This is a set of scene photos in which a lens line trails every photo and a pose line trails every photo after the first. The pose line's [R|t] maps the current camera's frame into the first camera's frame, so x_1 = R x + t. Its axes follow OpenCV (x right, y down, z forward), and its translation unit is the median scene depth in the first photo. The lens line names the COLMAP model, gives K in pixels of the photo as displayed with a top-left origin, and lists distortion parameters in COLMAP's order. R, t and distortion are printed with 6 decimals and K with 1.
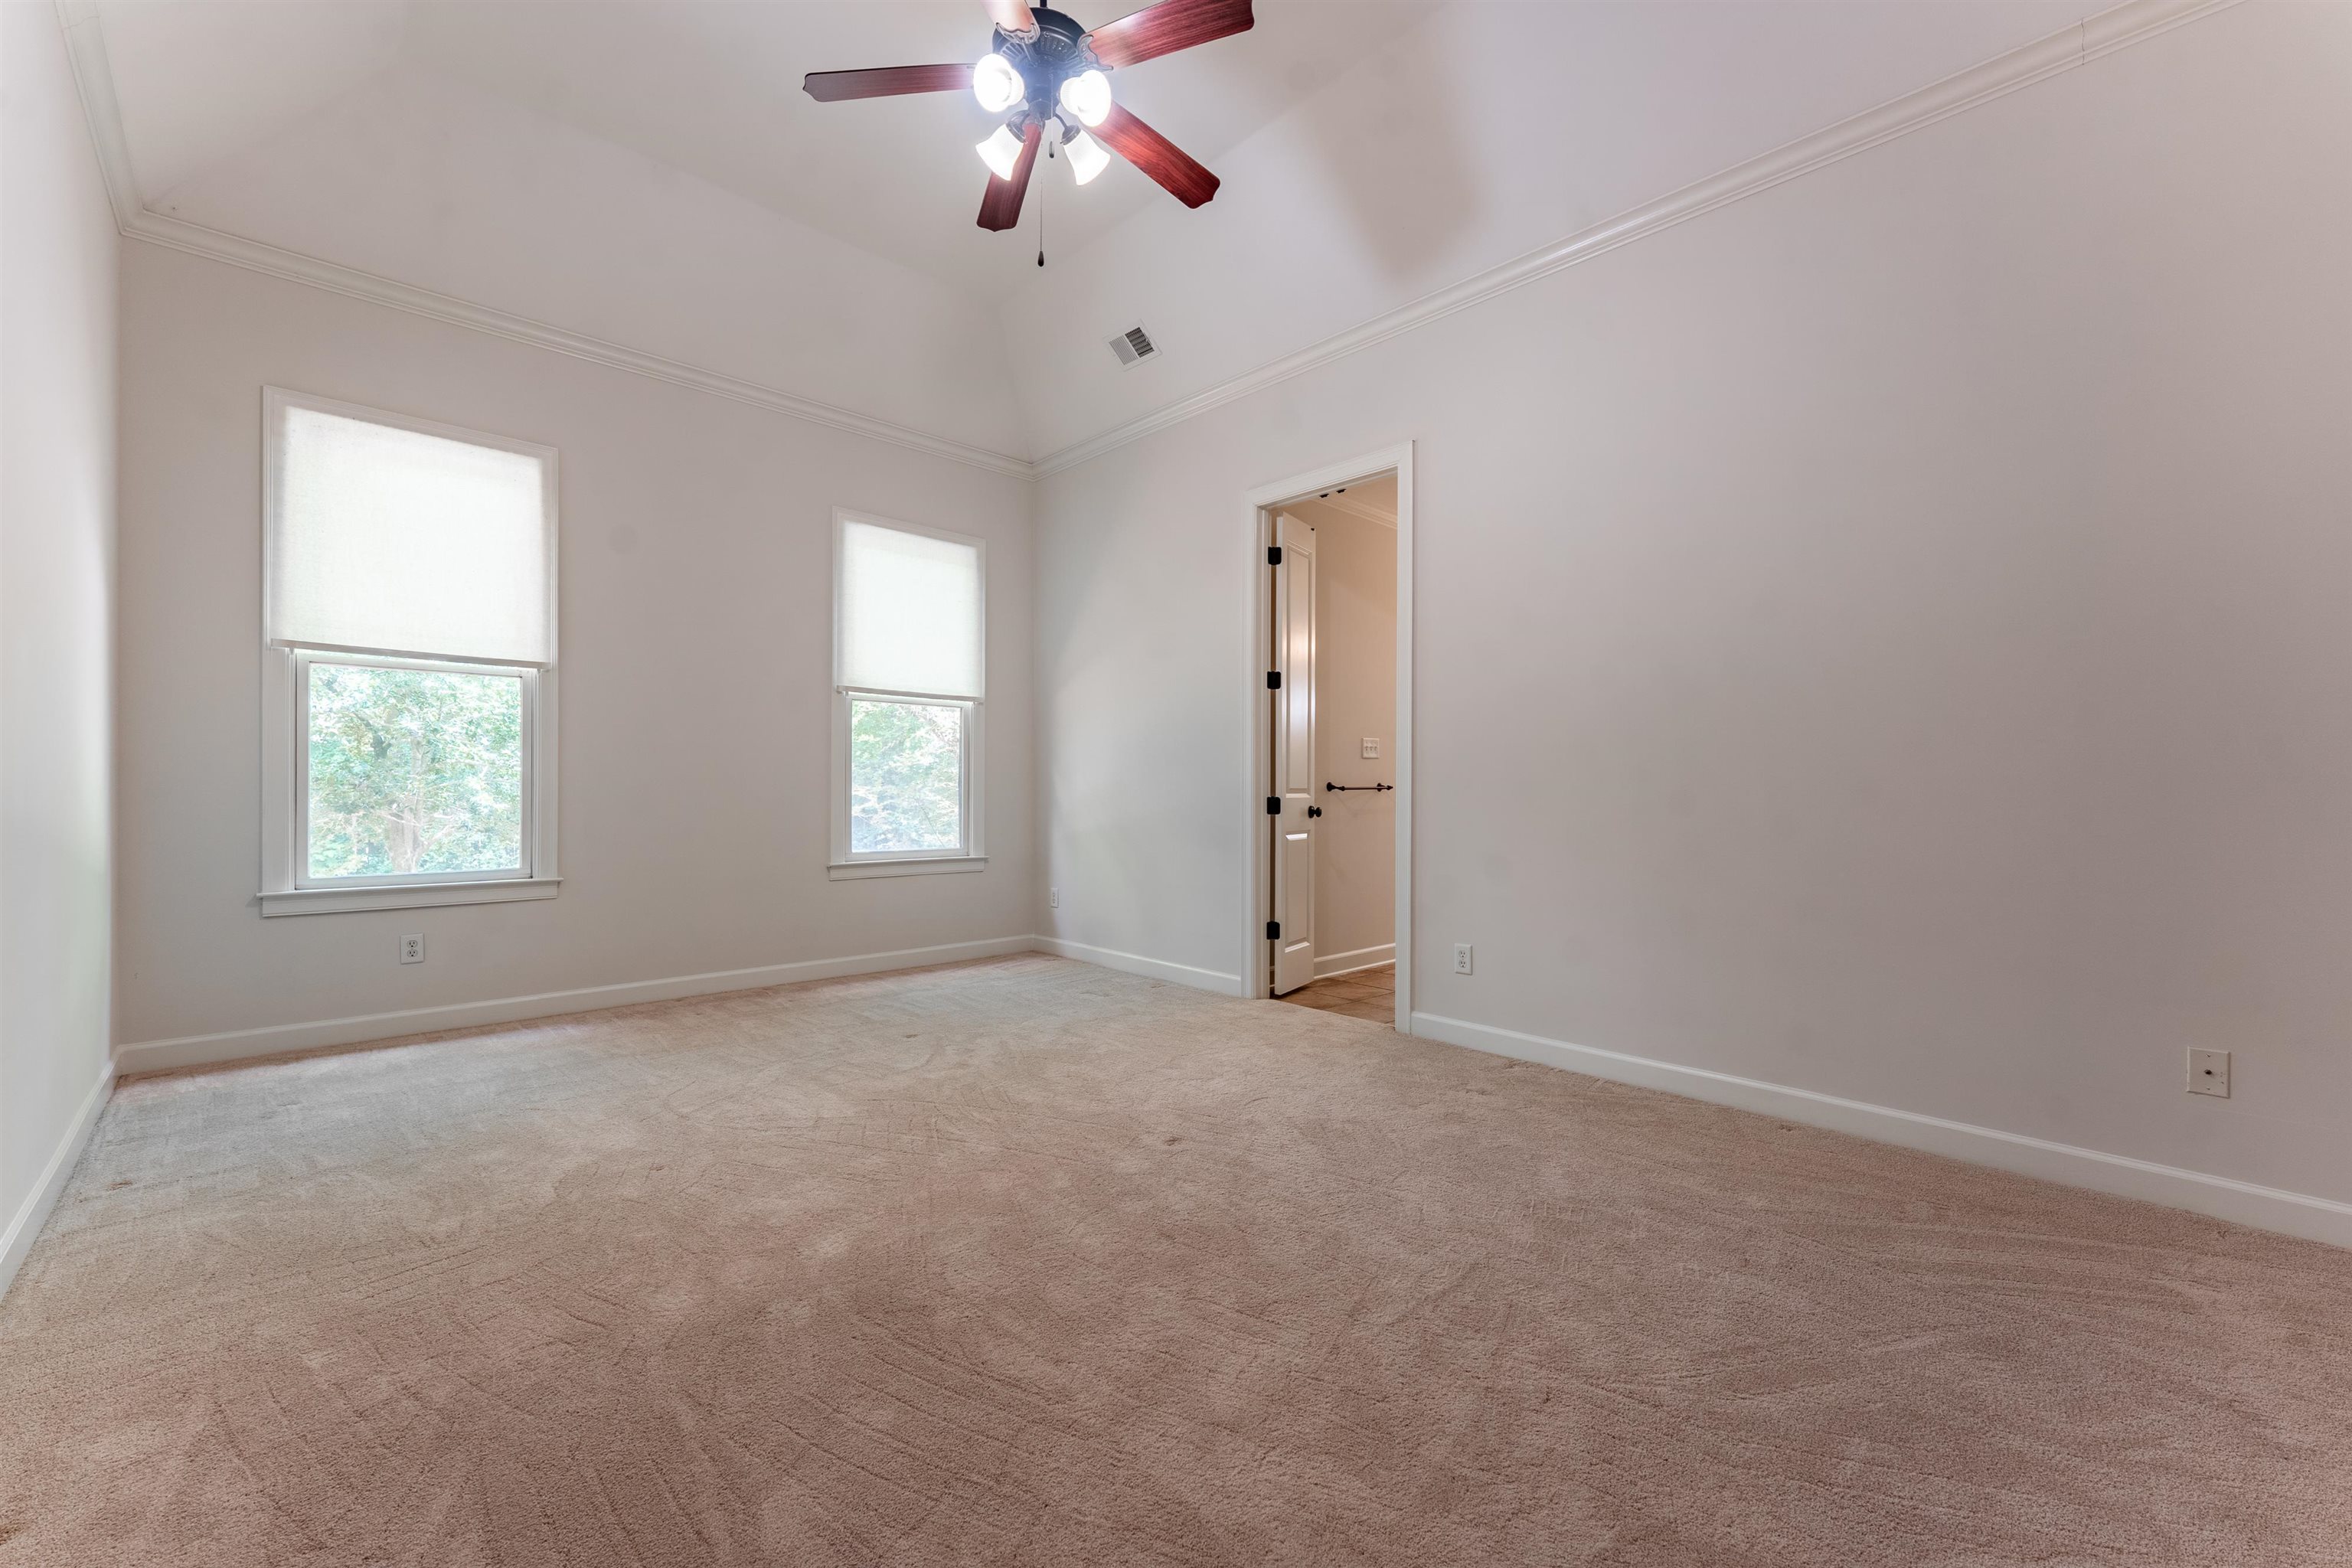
lens RADIAL K [[958.2, 0, 1177.8], [0, 958.2, 786.2], [0, 0, 1]] dist [0.000033, -0.000588]
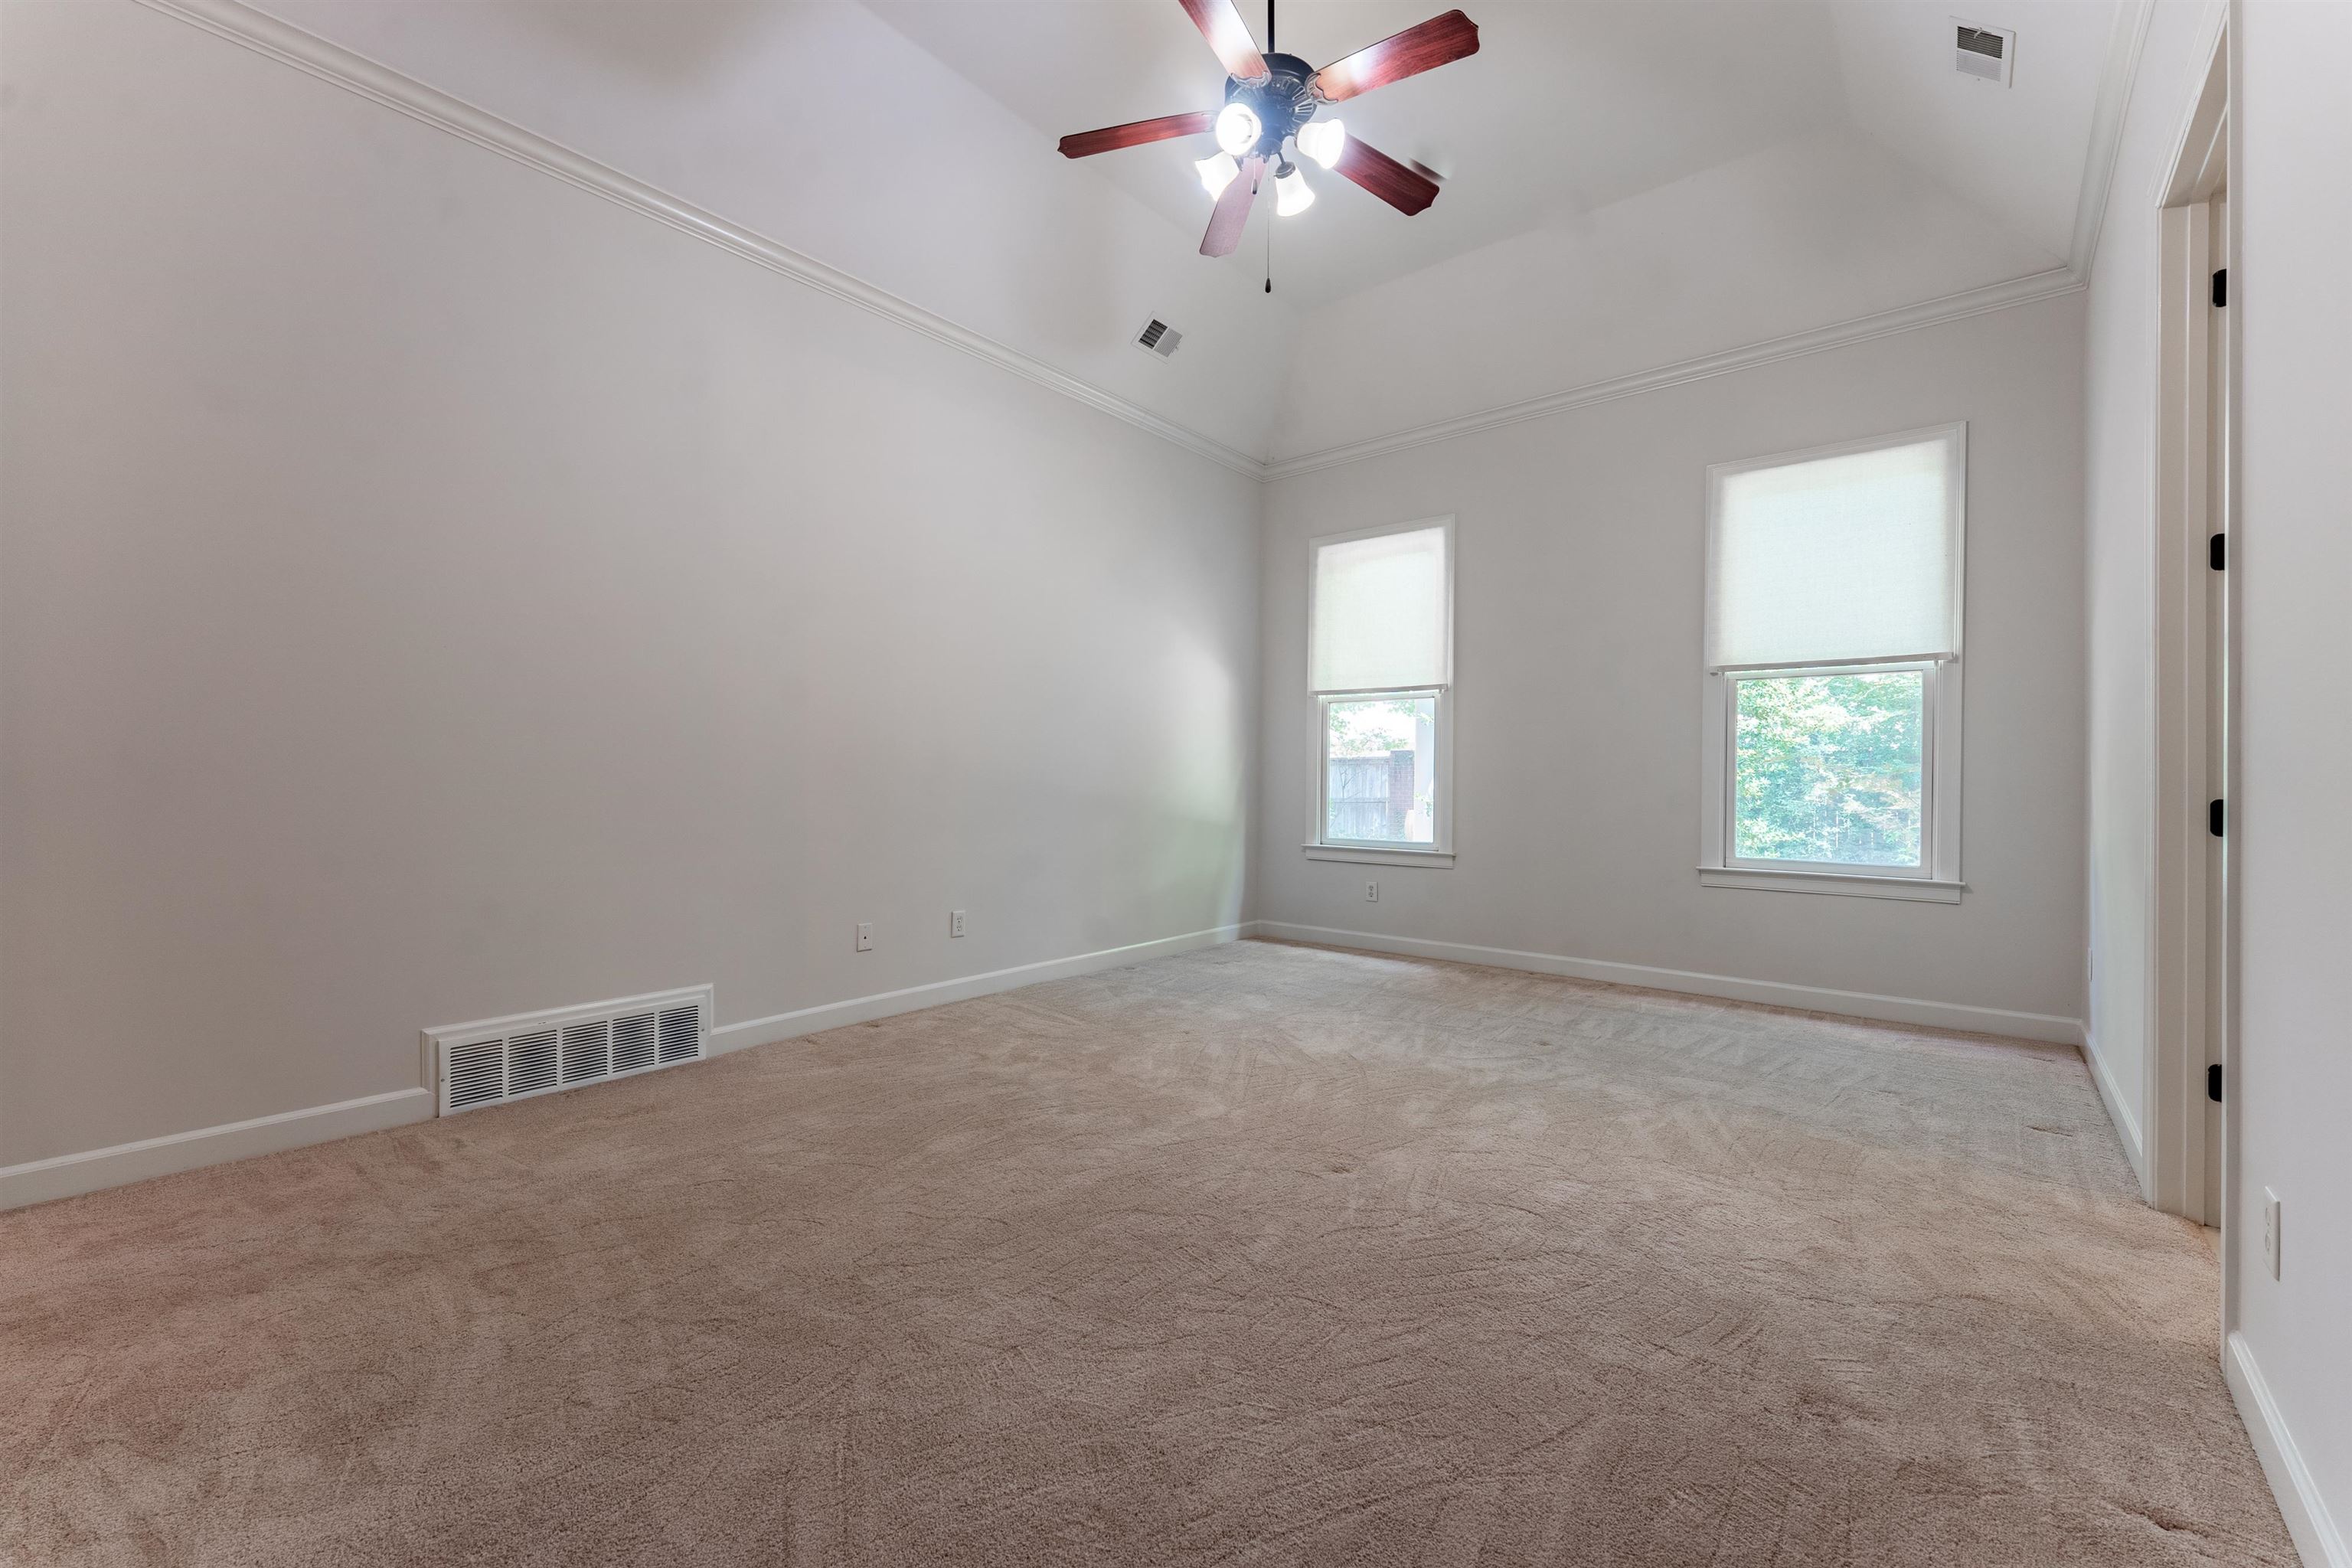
lens RADIAL K [[958.2, 0, 1177.1], [0, 958.2, 782.5], [0, 0, 1]] dist [0.000033, -0.000588]
pose [[0.115299, -0.001975, -0.993329, 0.470853], [-0.003797, 0.999990, -0.002429, 0.005975], [0.993324, 0.004052, 0.115290, 0.406457]]
